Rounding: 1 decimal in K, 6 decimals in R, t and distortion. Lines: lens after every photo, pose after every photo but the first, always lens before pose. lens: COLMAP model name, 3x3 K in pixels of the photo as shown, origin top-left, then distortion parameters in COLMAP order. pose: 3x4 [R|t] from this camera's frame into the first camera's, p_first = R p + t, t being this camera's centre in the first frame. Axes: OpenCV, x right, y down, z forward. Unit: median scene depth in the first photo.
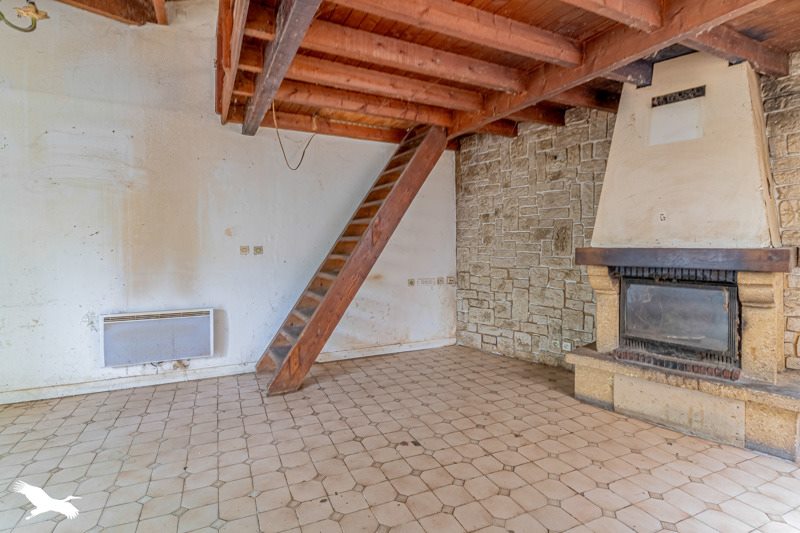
lens RADIAL K [[398.1, 0, 401.7], [0, 398.1, 261.2], [0, 0, 1]] dist [0.002427, -0.000184]
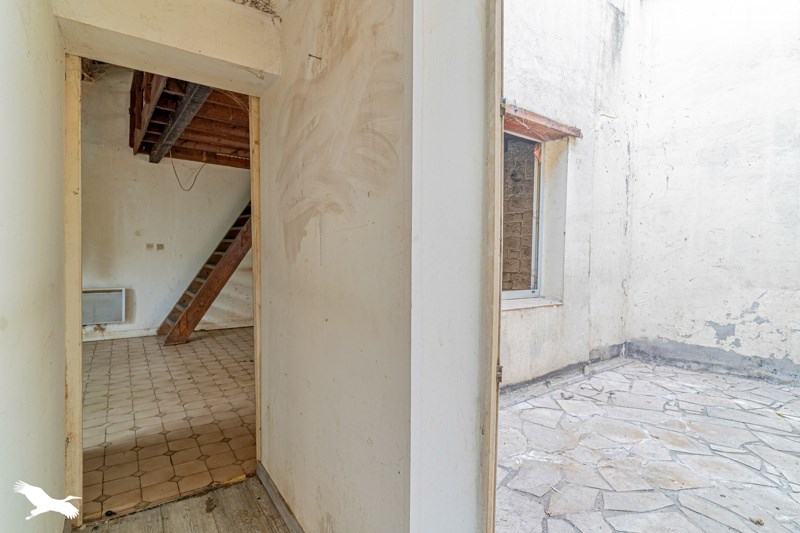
lens RADIAL K [[398.1, 0, 363.0], [0, 398.1, 269.8], [0, 0, 1]] dist [0.002427, -0.000184]
pose [[0.993611, 0.022064, 0.110685, 0.196273], [-0.023572, 0.999646, 0.012337, 0.019015], [-0.110374, -0.014867, 0.993779, -0.471817]]
